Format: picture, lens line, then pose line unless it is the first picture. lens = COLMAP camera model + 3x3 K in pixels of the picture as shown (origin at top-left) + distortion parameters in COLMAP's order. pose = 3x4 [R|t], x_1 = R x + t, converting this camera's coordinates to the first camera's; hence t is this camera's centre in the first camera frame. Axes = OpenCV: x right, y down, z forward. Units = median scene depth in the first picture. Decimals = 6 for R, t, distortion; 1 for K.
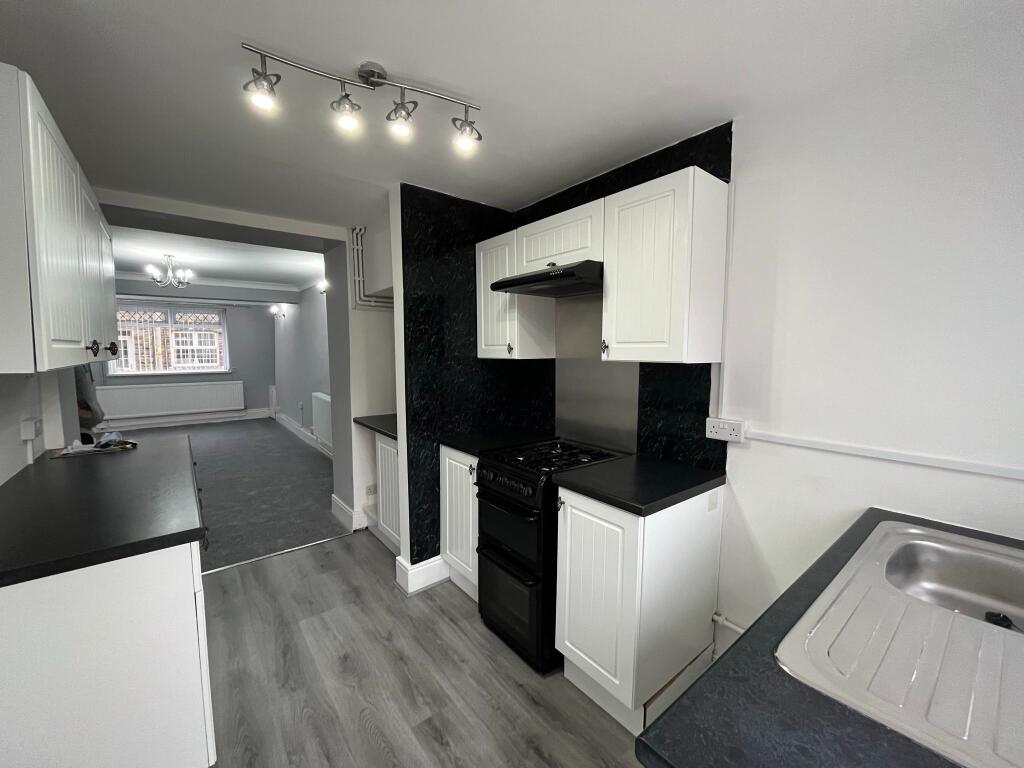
lens RADIAL K [[412.2, 0, 513.3], [0, 412.2, 382.9], [0, 0, 1]] dist [-0.003553, 0.000045]
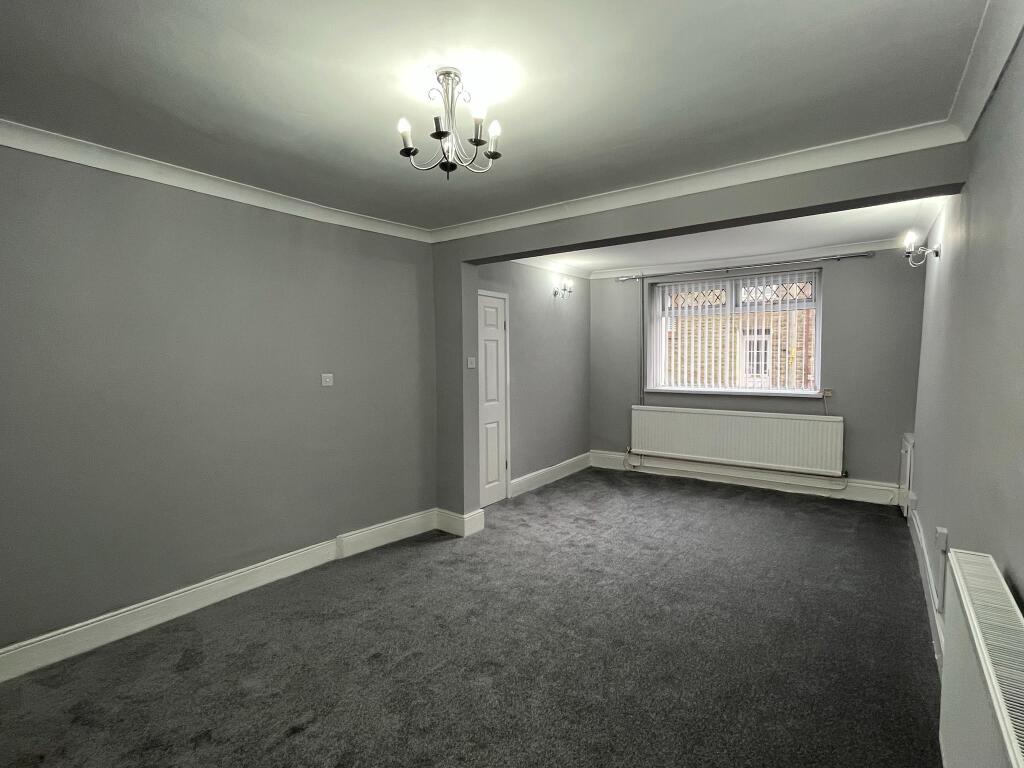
lens RADIAL K [[508.2, 0, 512.0], [0, 508.2, 384.0], [0, 0, 1]] dist [0.000056, 0.000132]
pose [[0.256911, 0.054279, -0.964910, -0.197778], [-0.070795, 0.996796, 0.037224, -0.037753], [0.963839, 0.058747, 0.259931, 0.485593]]
